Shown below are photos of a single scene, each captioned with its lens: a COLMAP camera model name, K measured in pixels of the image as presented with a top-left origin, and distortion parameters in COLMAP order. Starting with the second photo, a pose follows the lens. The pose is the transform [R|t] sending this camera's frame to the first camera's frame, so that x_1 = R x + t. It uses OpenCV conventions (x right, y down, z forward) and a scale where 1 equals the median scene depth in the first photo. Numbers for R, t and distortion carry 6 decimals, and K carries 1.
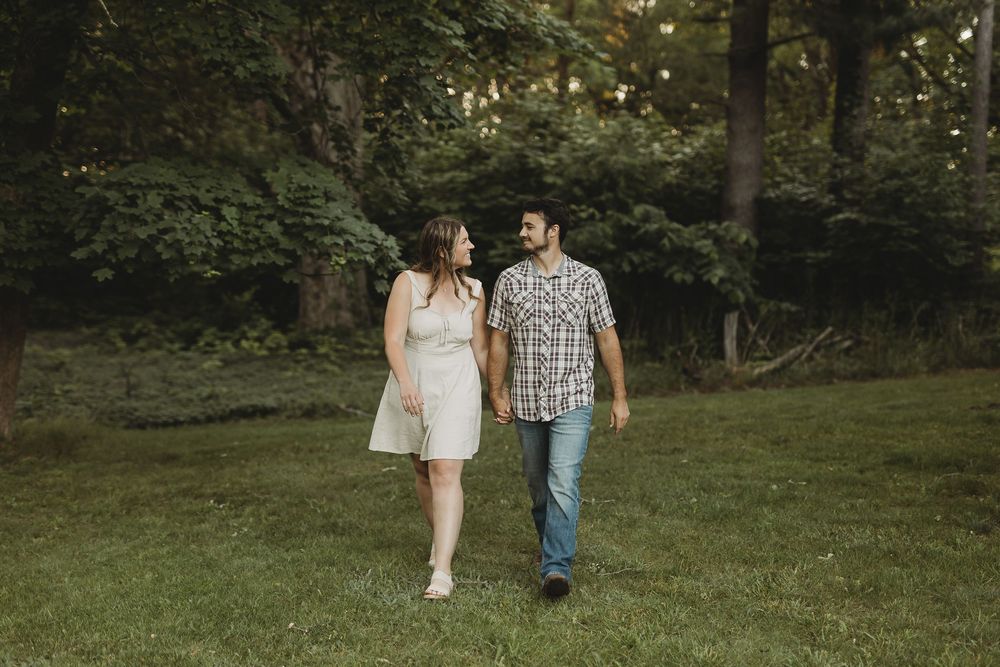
lens RADIAL K [[1284.2, 0, 488.2], [0, 1284.2, 355.0], [0, 0, 1]] dist [-0.003037, -0.023732]
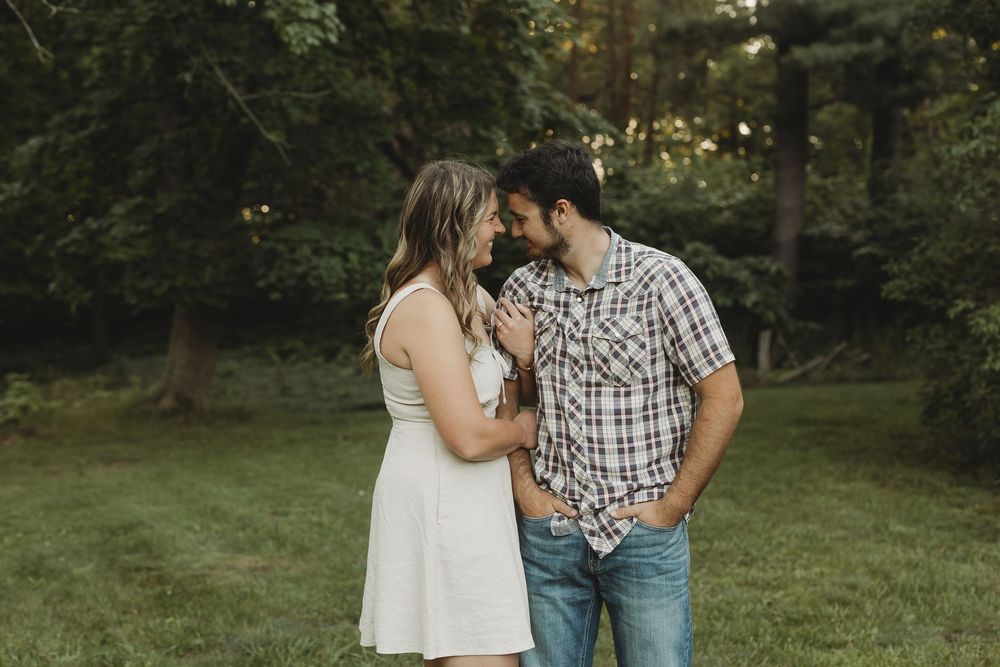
lens RADIAL K [[1432.5, 0, 505.0], [0, 1432.5, 329.2], [0, 0, 1]] dist [0.012536, -0.073280]
pose [[0.993987, -0.003209, -0.109452, 0.093375], [-0.002196, 0.998786, -0.049218, 0.033885], [0.109477, 0.049162, 0.992773, -0.382684]]
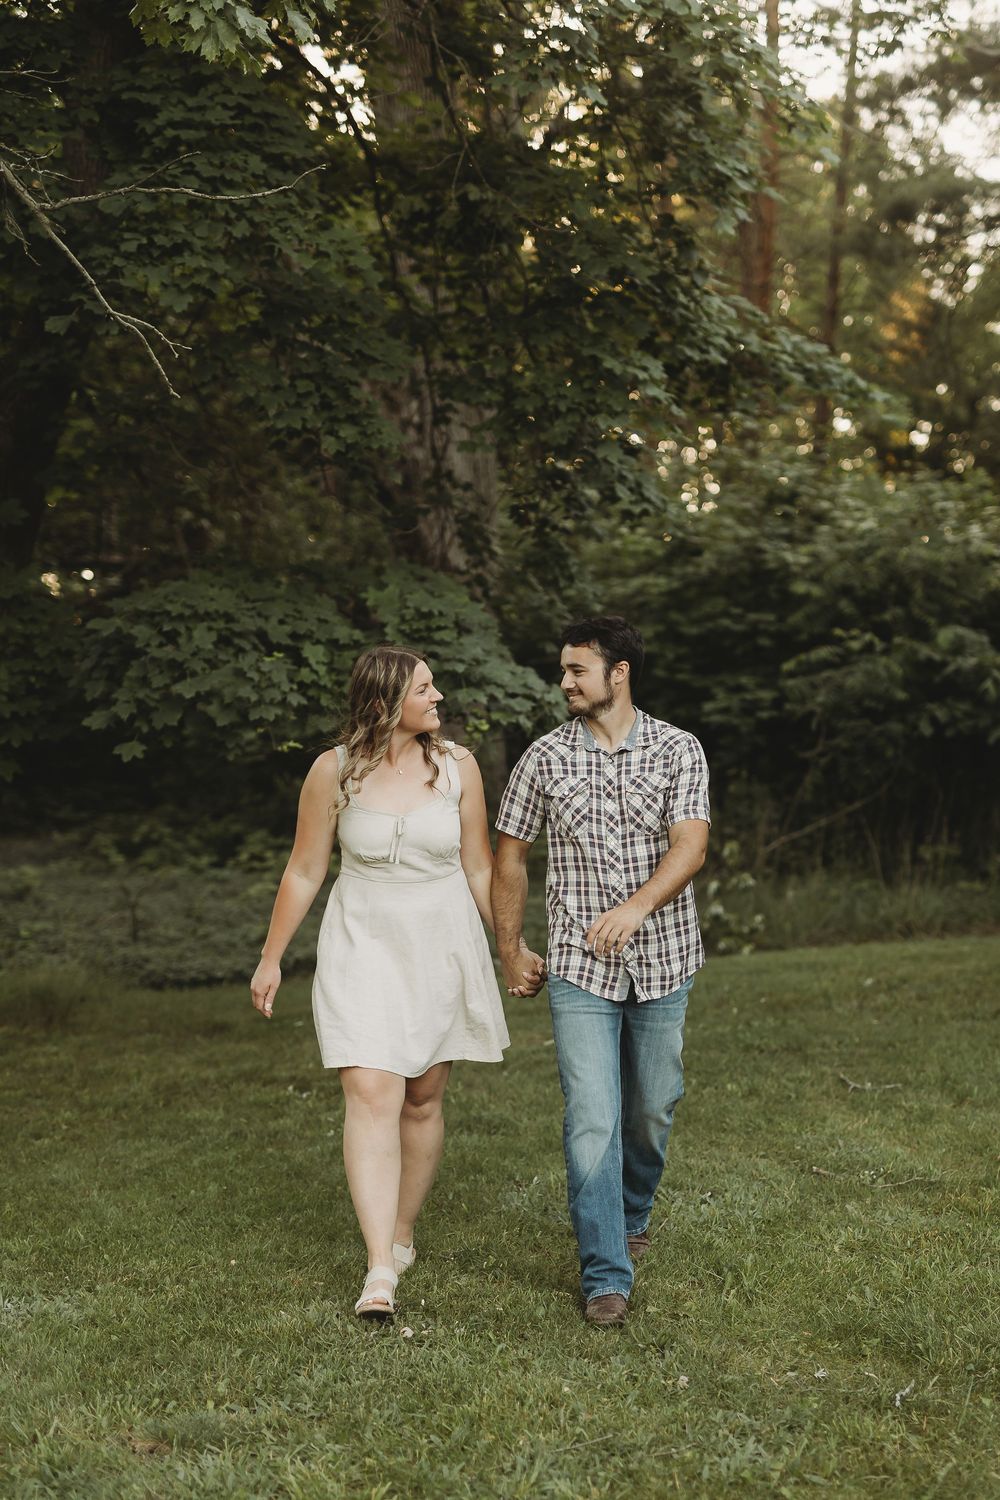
lens RADIAL K [[2204.5, 0, 562.5], [0, 2204.5, 824.5], [0, 0, 1]] dist [0.004251, -0.025313]
pose [[0.998061, -0.007444, -0.061794, -0.001741], [0.005915, 0.999673, -0.024888, 0.003492], [0.061959, 0.024475, 0.997779, -0.068560]]
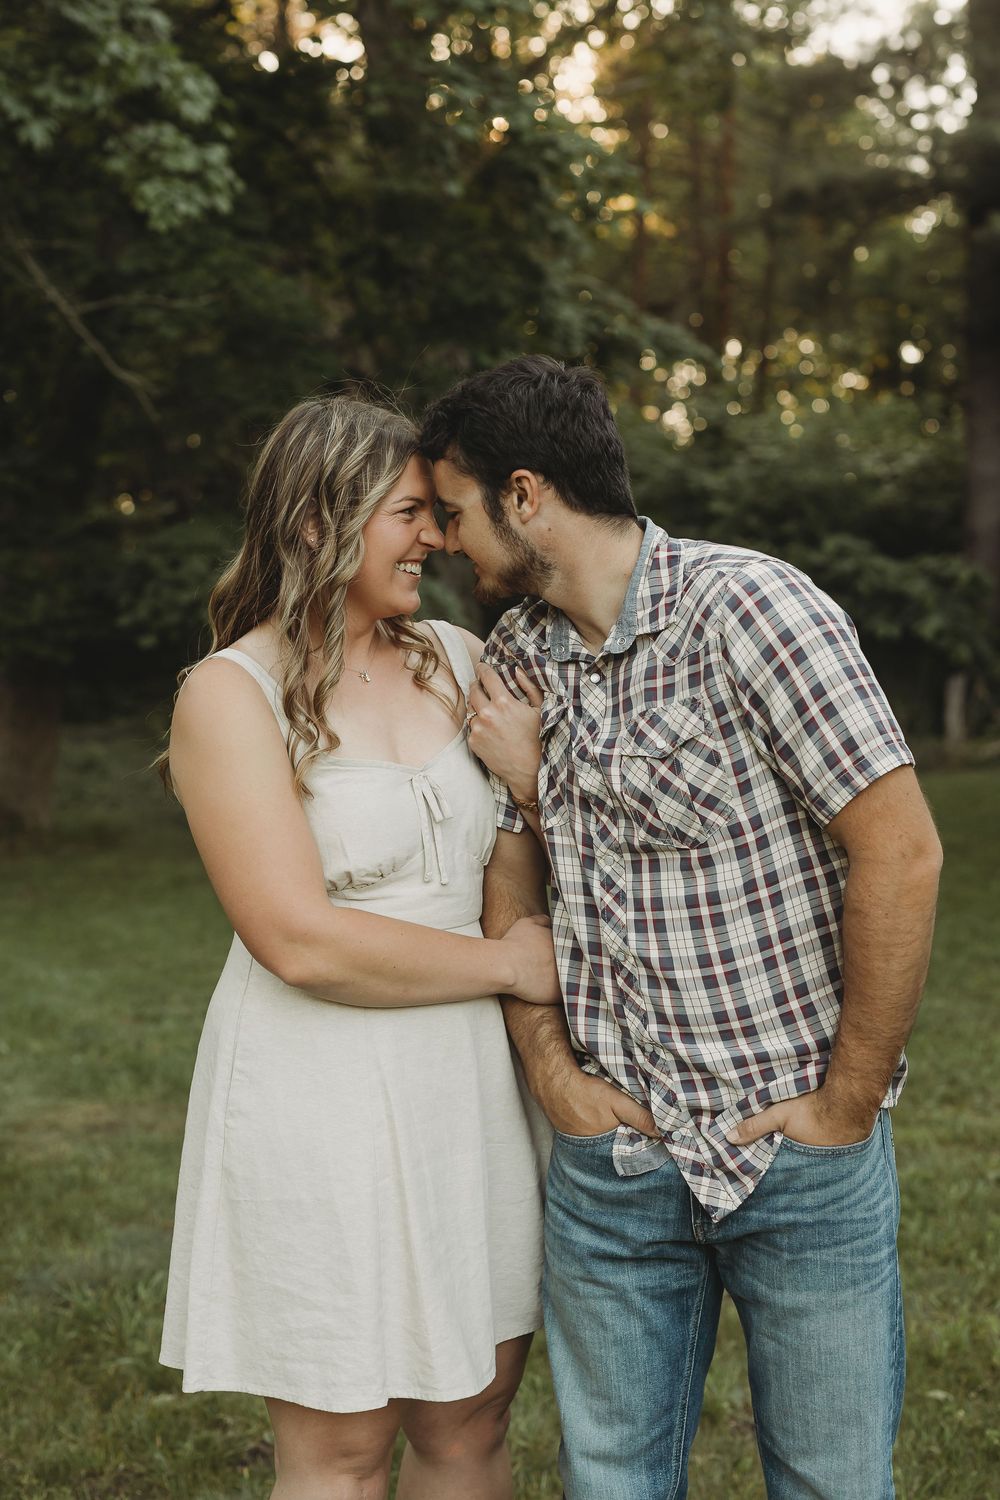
lens RADIAL K [[2214.7, 0, 548.5], [0, 2214.7, 699.8], [0, 0, 1]] dist [-0.000535, -0.008598]
pose [[0.993978, -0.024080, -0.106902, 0.090860], [0.020167, 0.999092, -0.037540, 0.025527], [0.107709, 0.035158, 0.993561, -0.319563]]
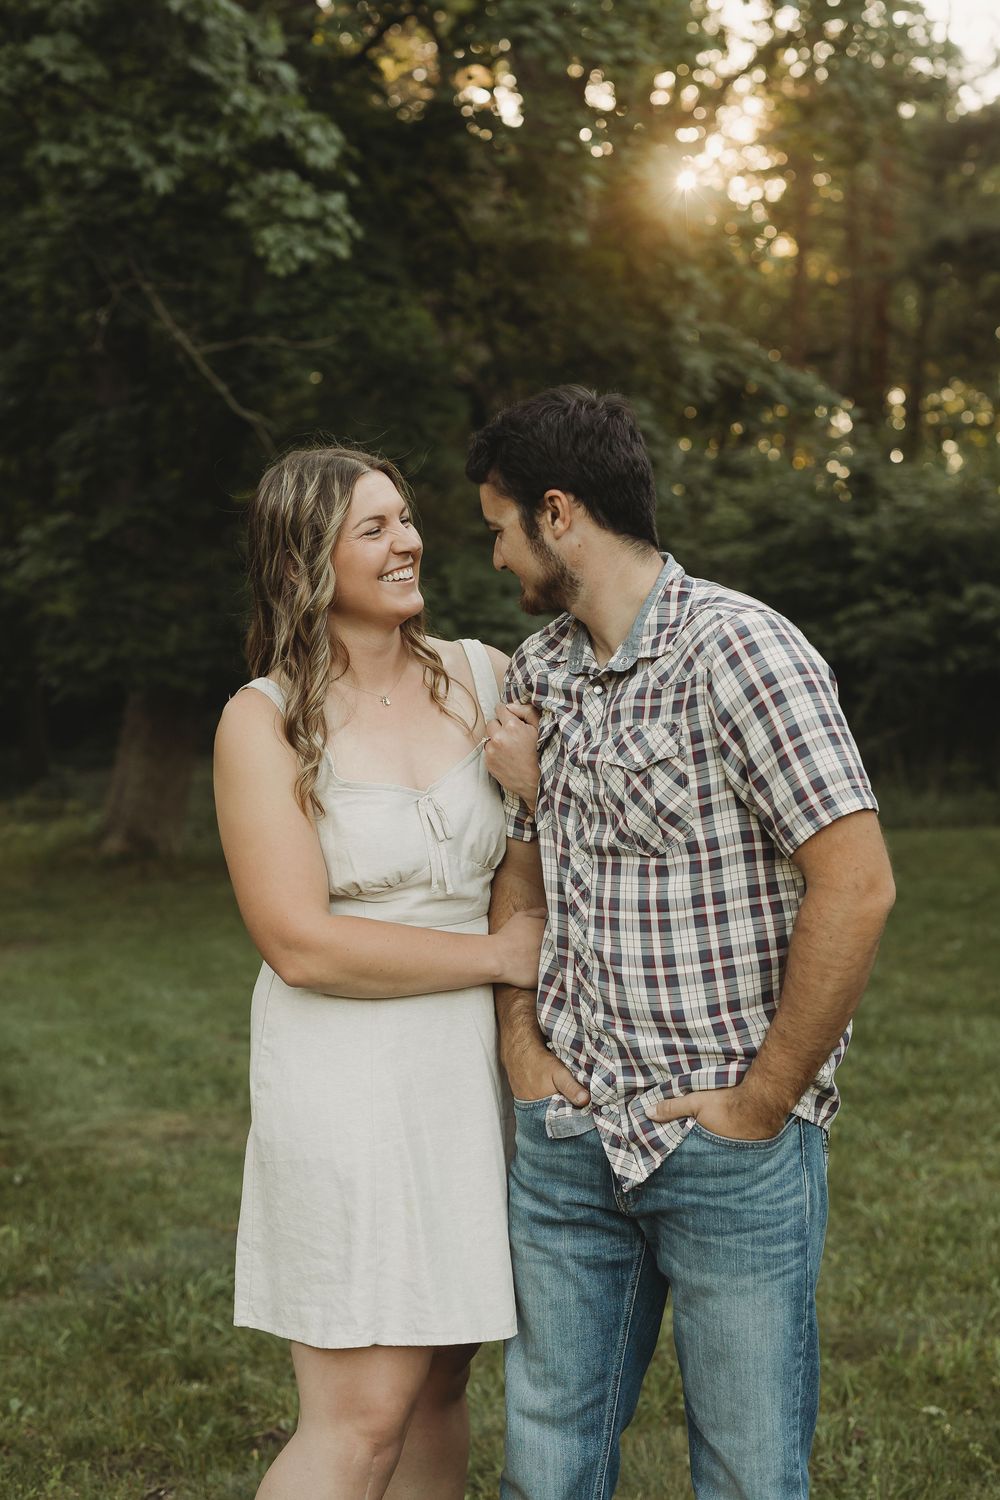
lens RADIAL K [[2226.1, 0, 598.8], [0, 2226.1, 698.5], [0, 0, 1]] dist [0.013638, -0.019105]
pose [[0.986776, -0.004531, -0.162026, 0.115027], [-0.005123, 0.998238, -0.059114, 0.029015], [0.162008, 0.059162, 0.985014, -0.333054]]
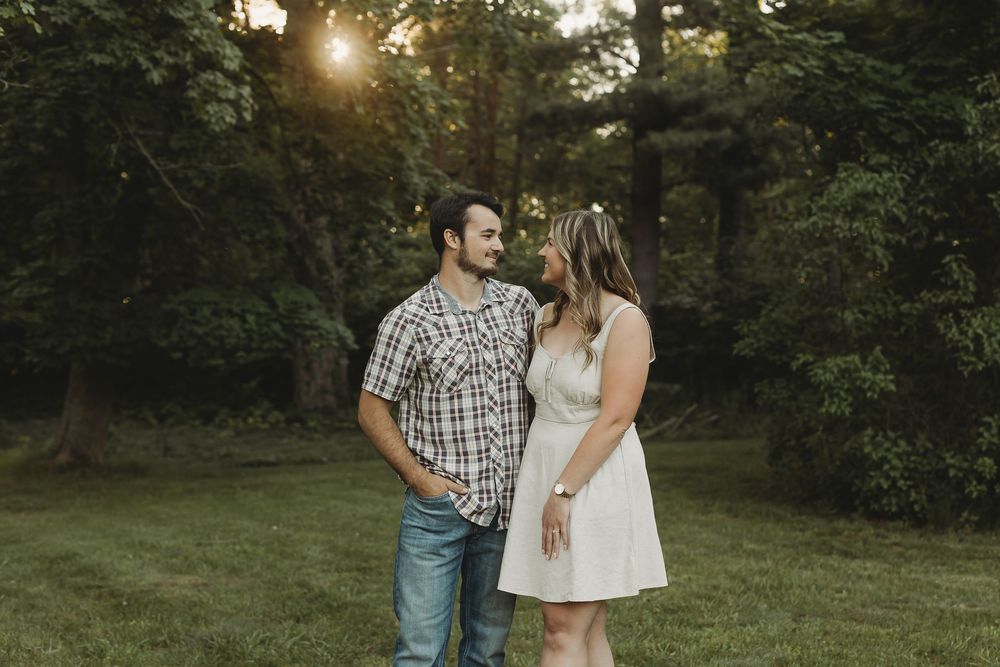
lens RADIAL K [[1432.0, 0, 535.0], [0, 1432.0, 381.4], [0, 0, 1]] dist [0.006162, -0.019797]
pose [[0.999840, -0.003304, 0.017605, 0.073688], [0.004466, 0.997783, -0.066404, 0.052382], [-0.017347, 0.066472, 0.997637, -0.466551]]
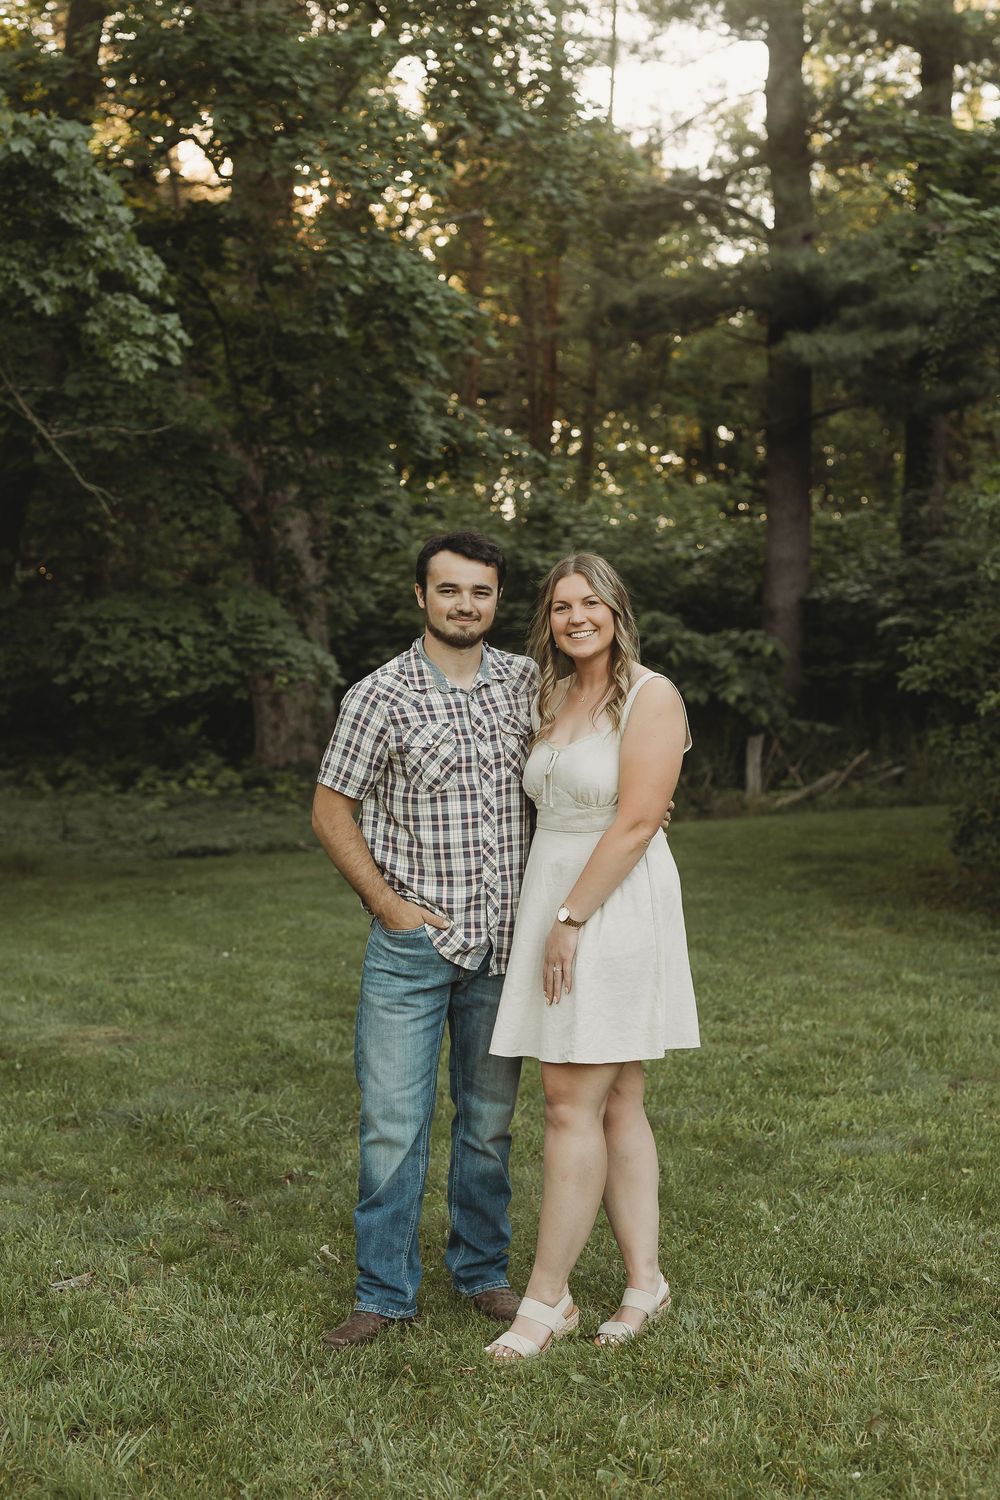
lens RADIAL K [[2296.4, 0, 500.0], [0, 2296.4, 750.0], [0, 0, 1]] dist [0.000849, 0.042224]
pose [[0.998812, -0.017771, -0.045373, 0.089289], [0.015731, 0.998867, -0.044921, 0.043264], [0.046120, 0.044154, 0.997960, -0.542435]]
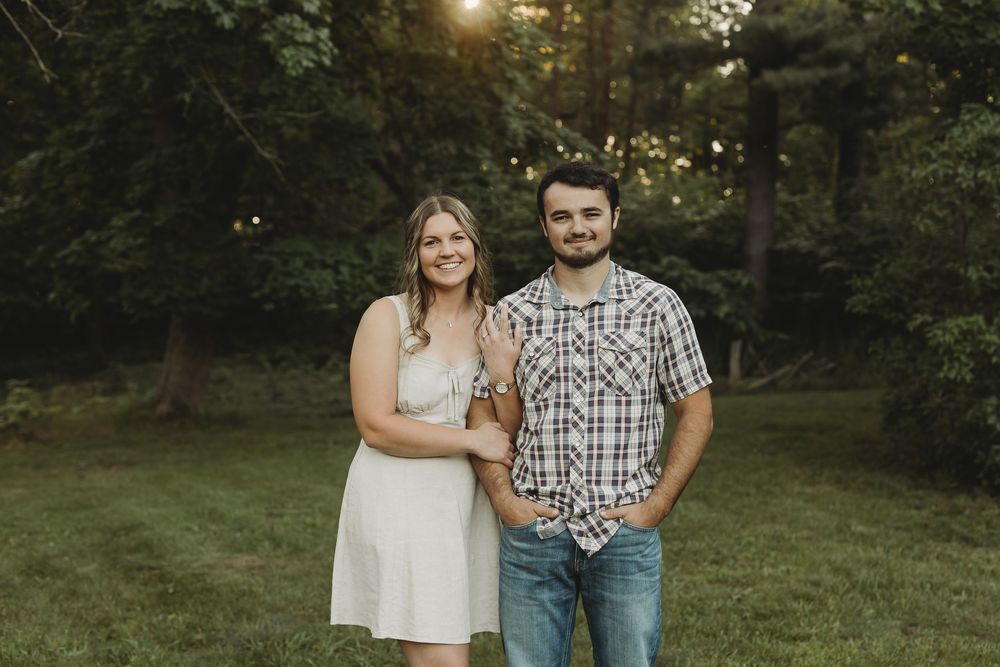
lens RADIAL K [[1381.5, 0, 531.8], [0, 1381.5, 344.3], [0, 0, 1]] dist [0.008791, -0.055246]
pose [[0.997027, 0.000864, -0.077047, 0.092767], [-0.004258, 0.999027, -0.043895, 0.032839], [0.076934, 0.044093, 0.996061, -0.392964]]
